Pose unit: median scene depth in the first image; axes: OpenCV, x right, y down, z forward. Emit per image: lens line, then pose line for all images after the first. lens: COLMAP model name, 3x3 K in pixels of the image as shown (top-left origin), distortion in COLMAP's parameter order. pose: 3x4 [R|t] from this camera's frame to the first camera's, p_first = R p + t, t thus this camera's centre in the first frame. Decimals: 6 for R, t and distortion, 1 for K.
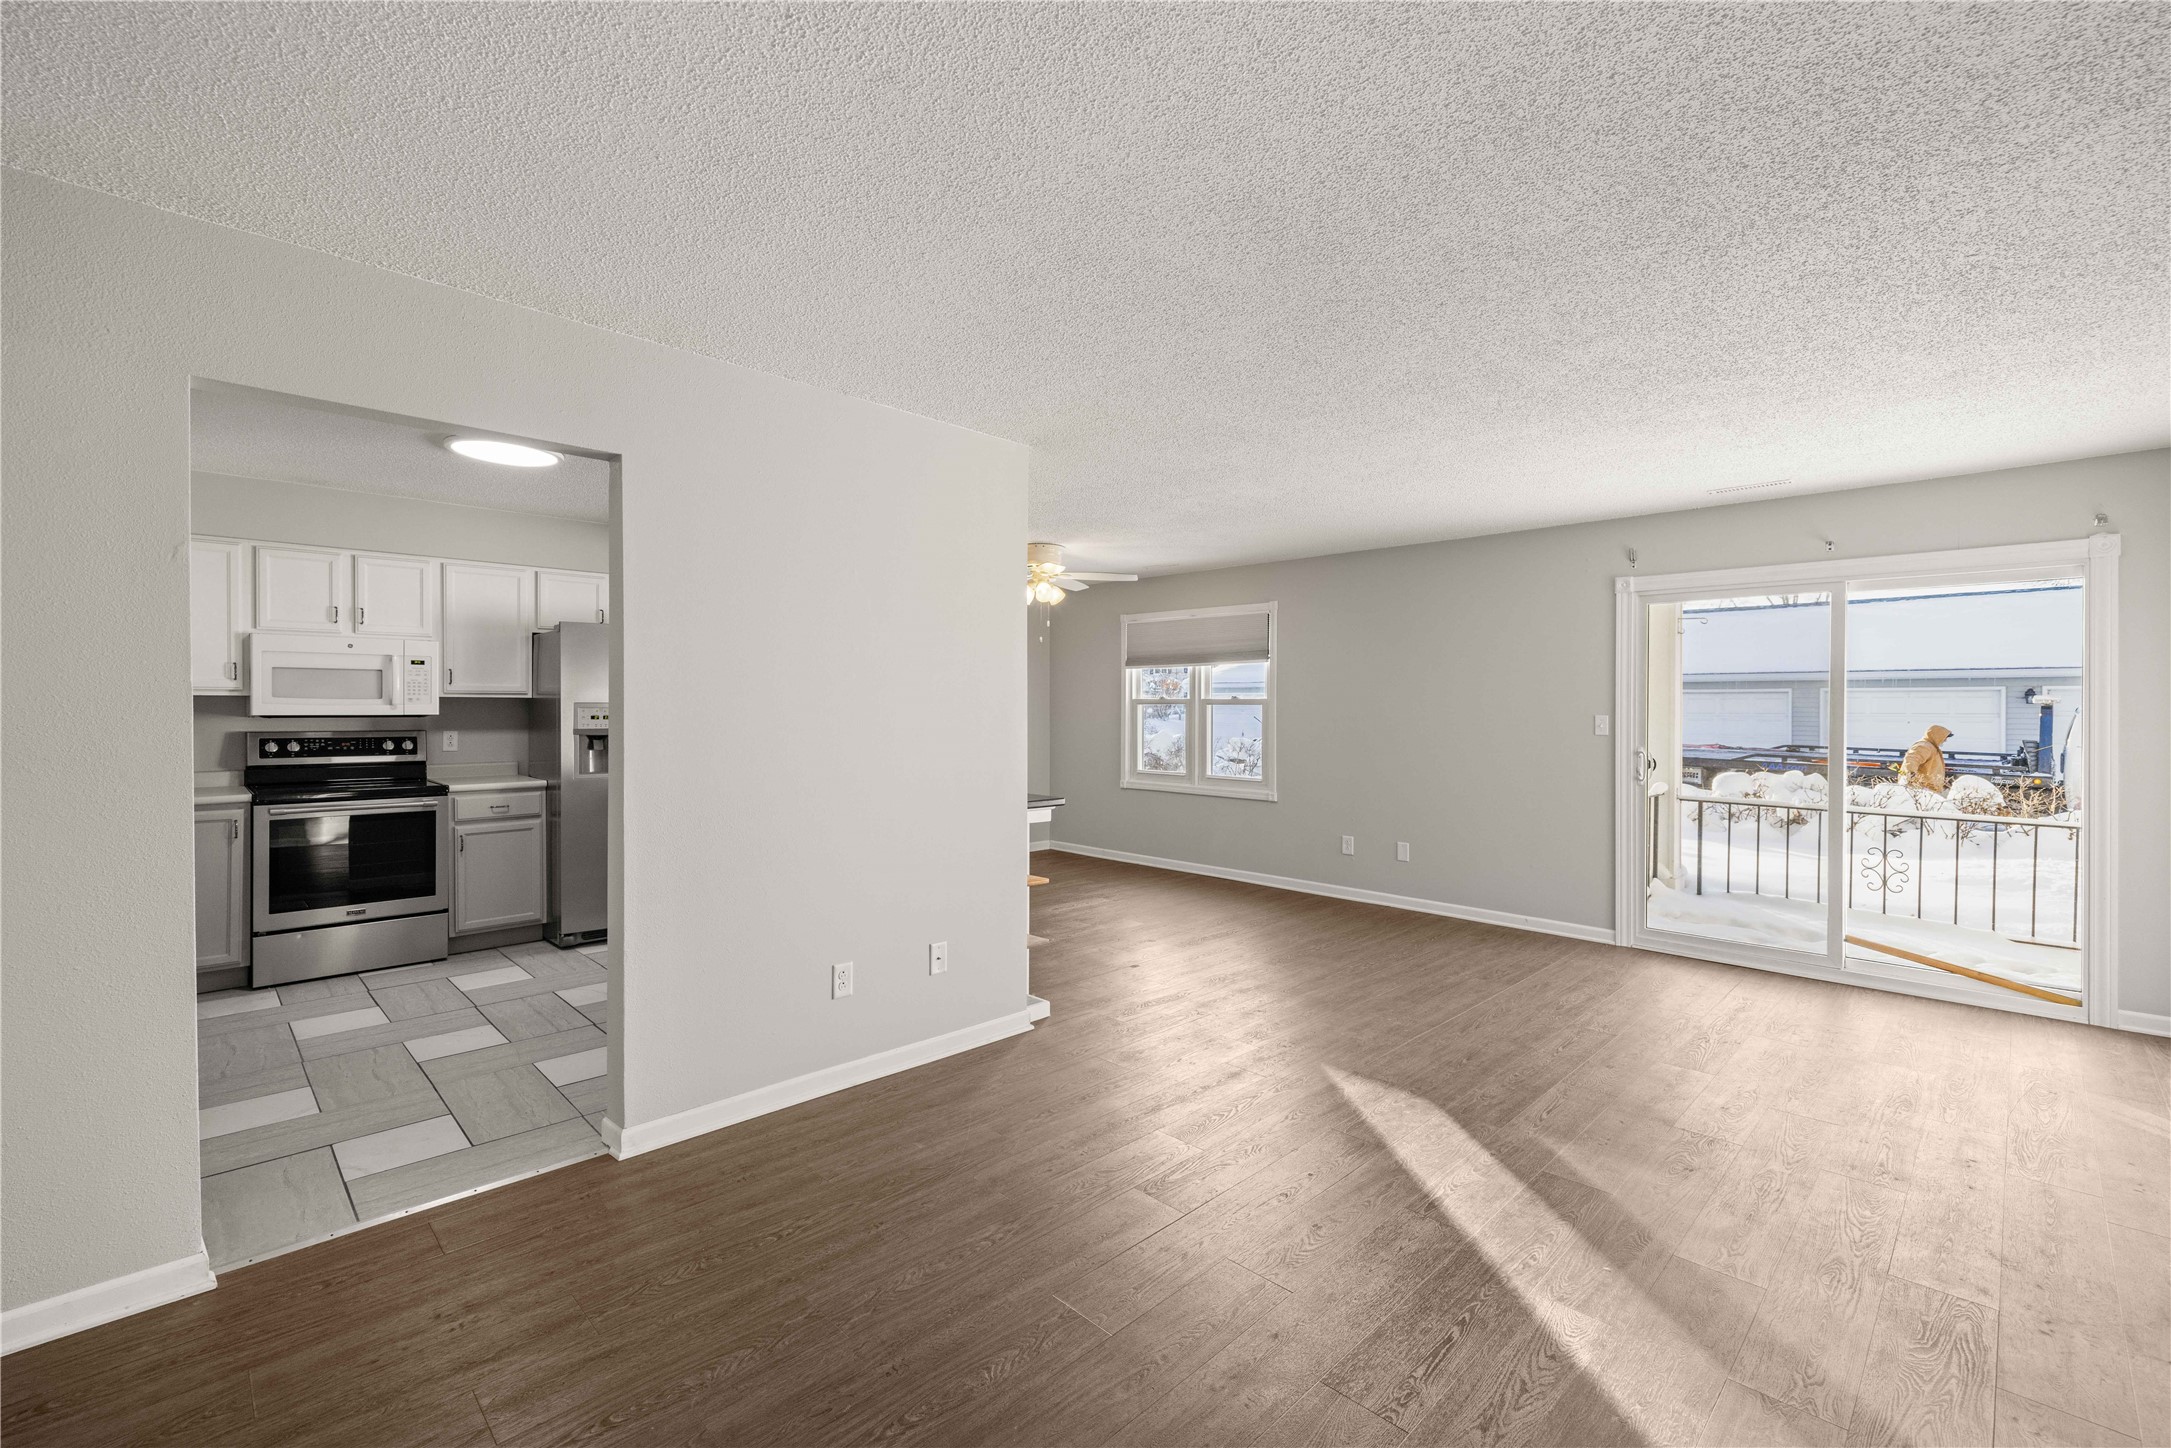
lens RADIAL K [[919.1, 0, 1084.7], [0, 919.1, 713.9], [0, 0, 1]] dist [-0.000212, 0.000033]
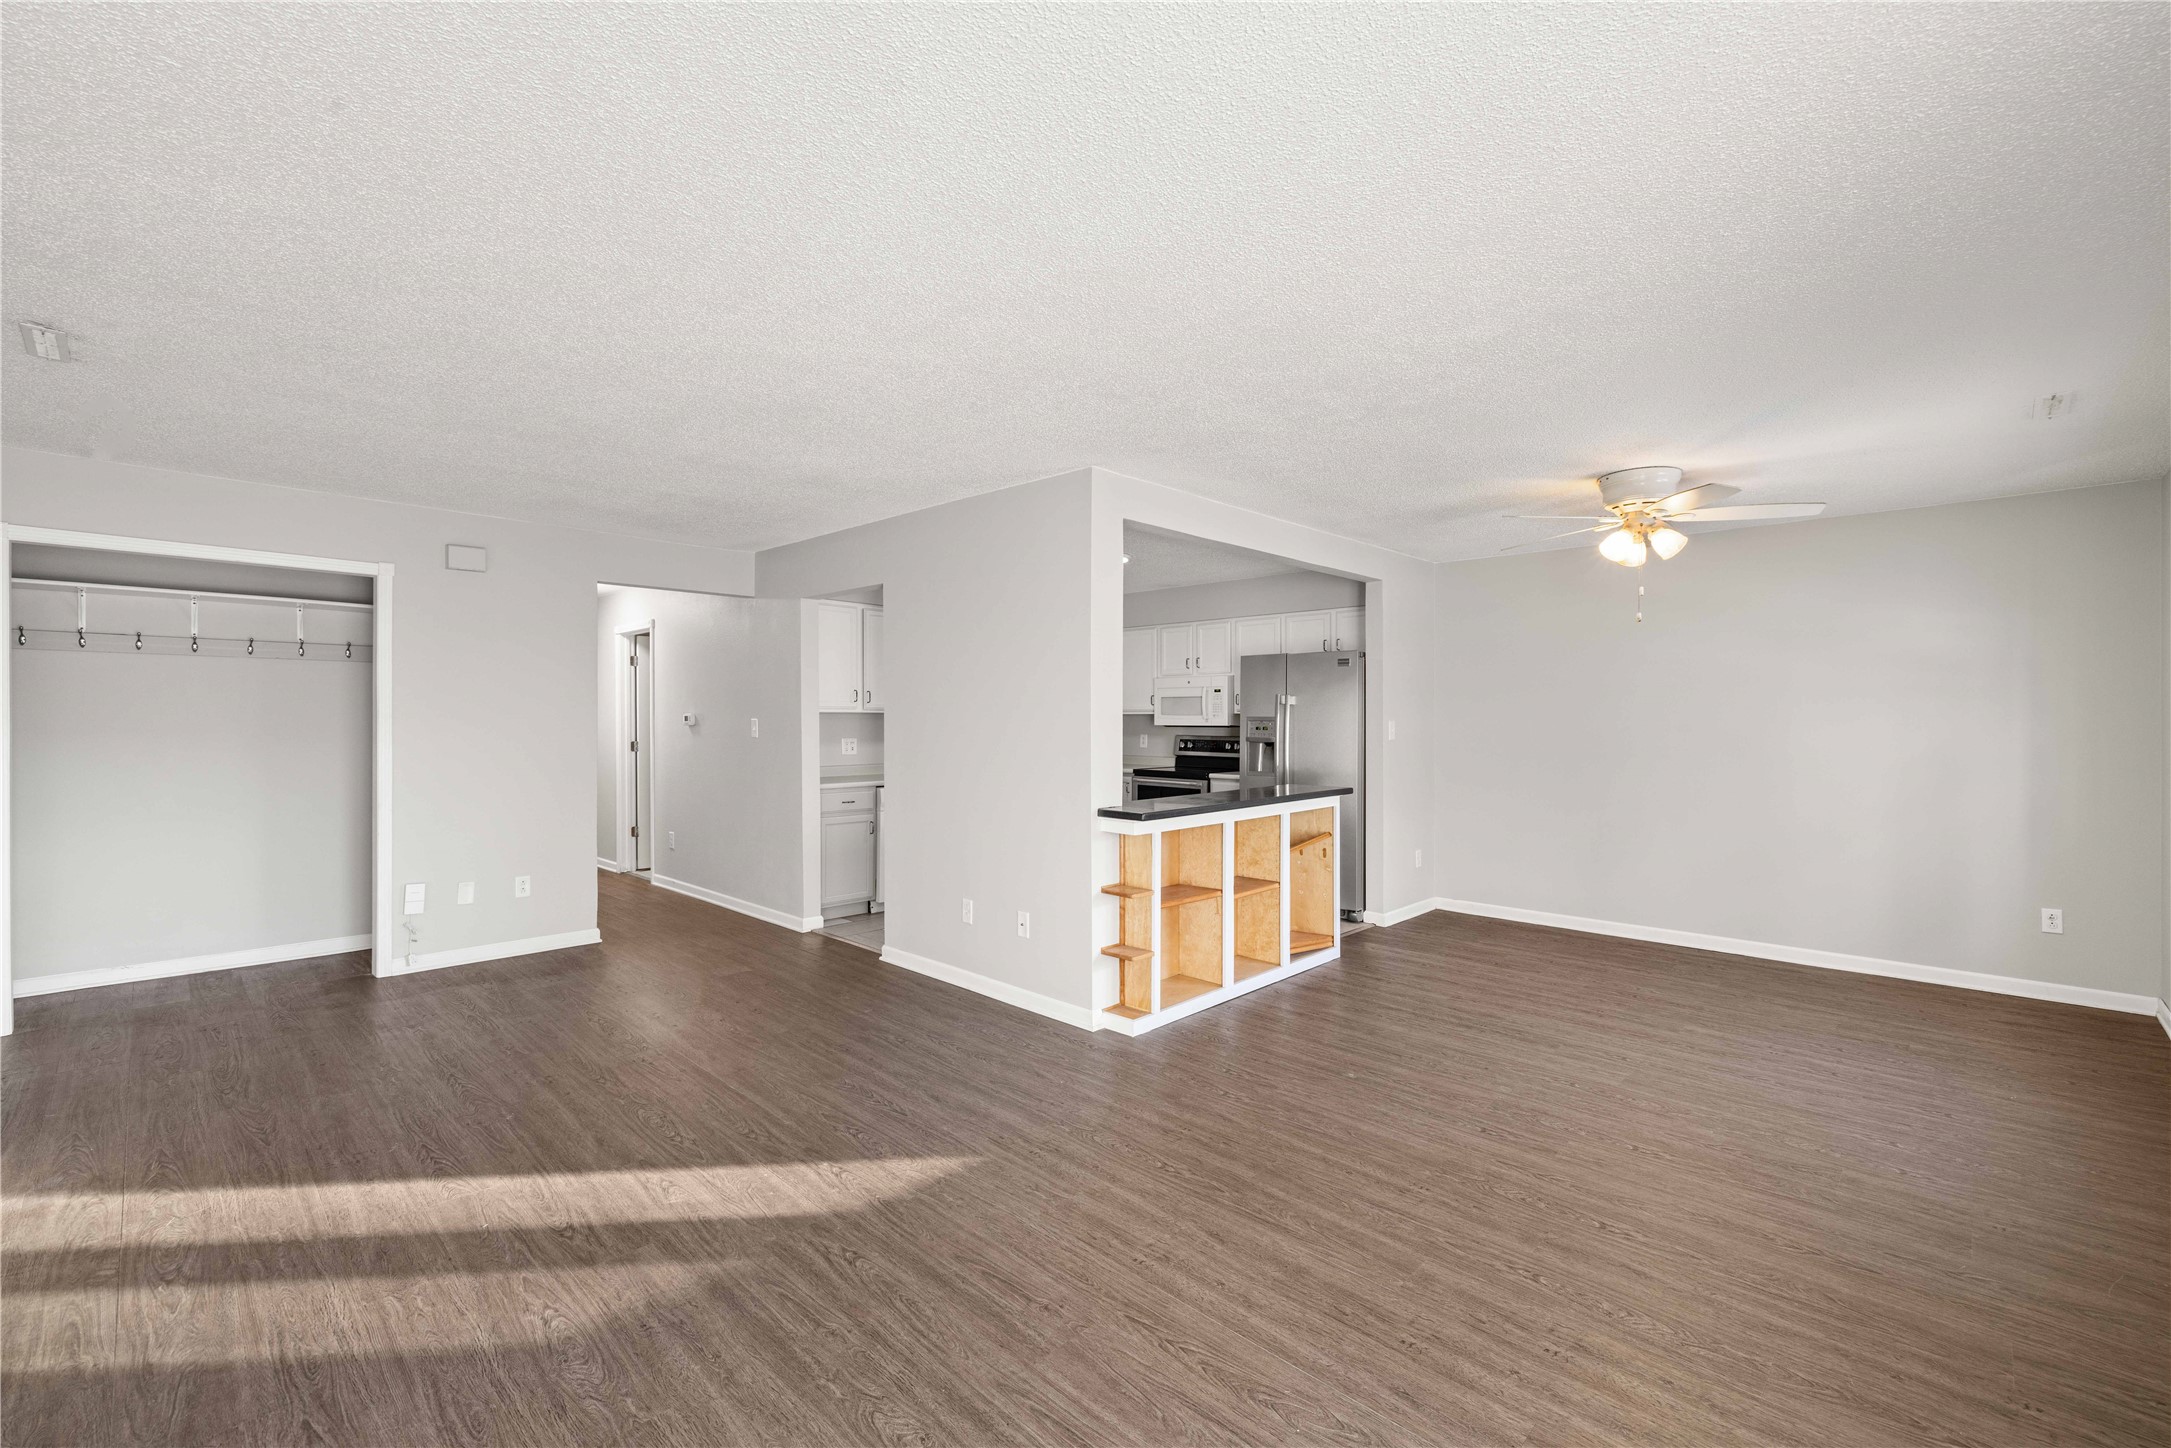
lens RADIAL K [[907.7, 0, 1083.7], [0, 907.7, 717.0], [0, 0, 1]] dist [-0.001062, -0.000160]
pose [[0.024027, -0.007265, -0.999685, 0.727214], [-0.011422, 0.999906, -0.007541, 0.000117], [0.999646, 0.011599, 0.023942, 0.732231]]
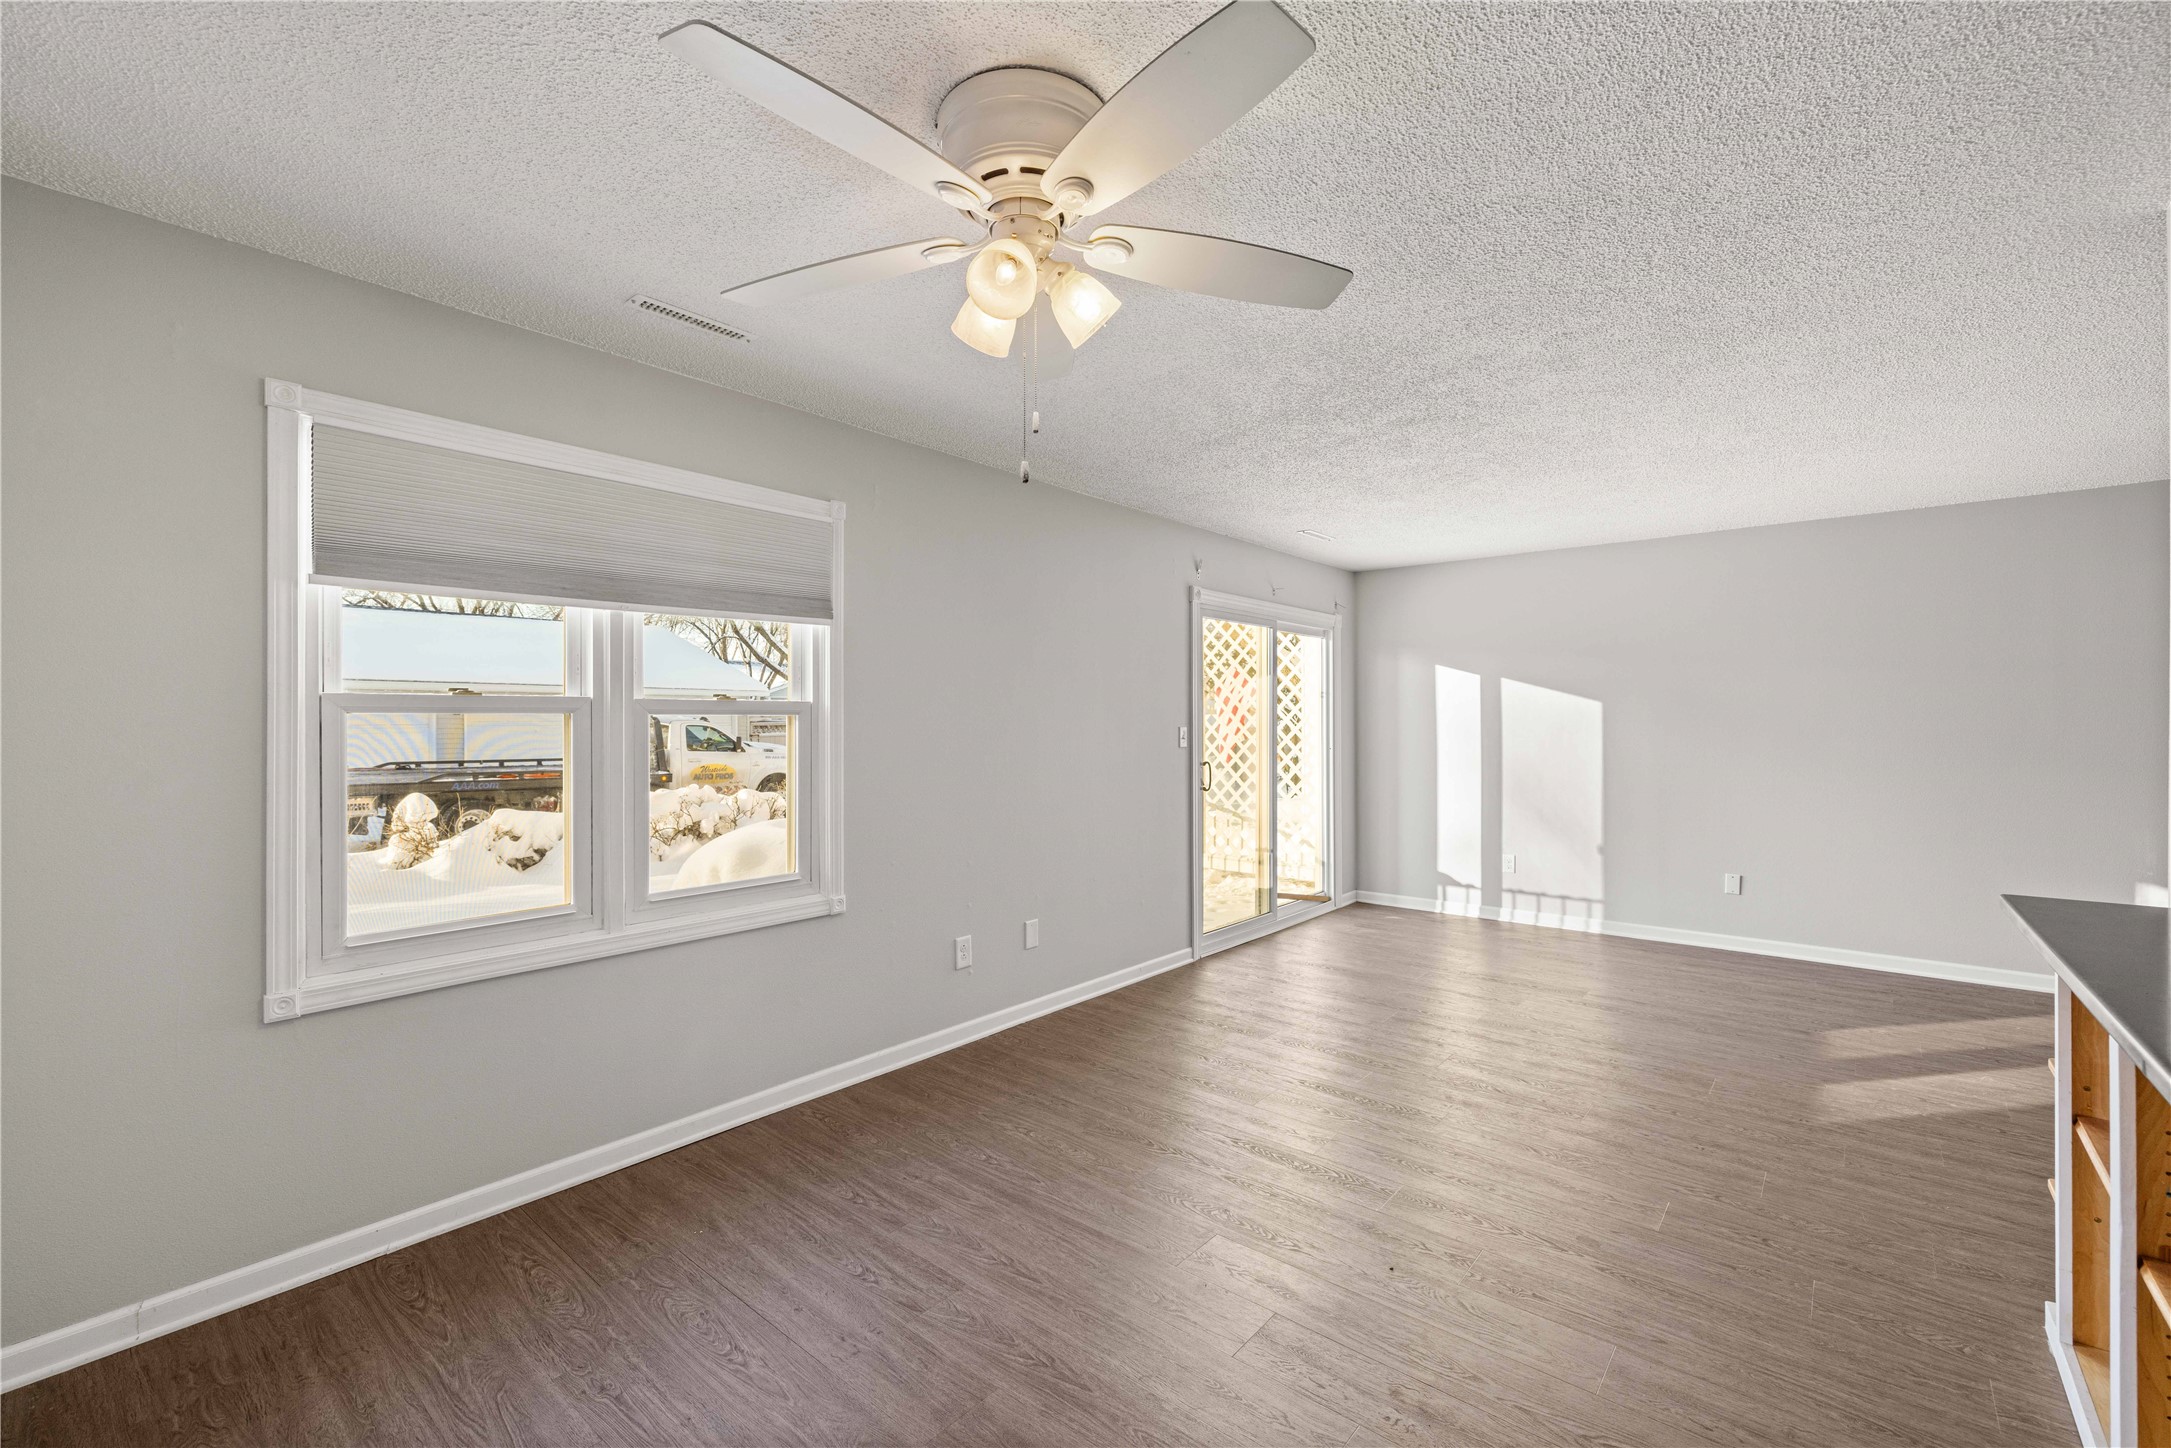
lens RADIAL K [[891.6, 0, 1078.4], [0, 891.6, 728.3], [0, 0, 1]] dist [-0.000286, -0.000255]
pose [[-0.088384, -0.006365, 0.996066, -0.379294], [0.009779, 0.999926, 0.007257, -0.007482], [-0.996038, 0.010382, -0.088315, 1.248800]]
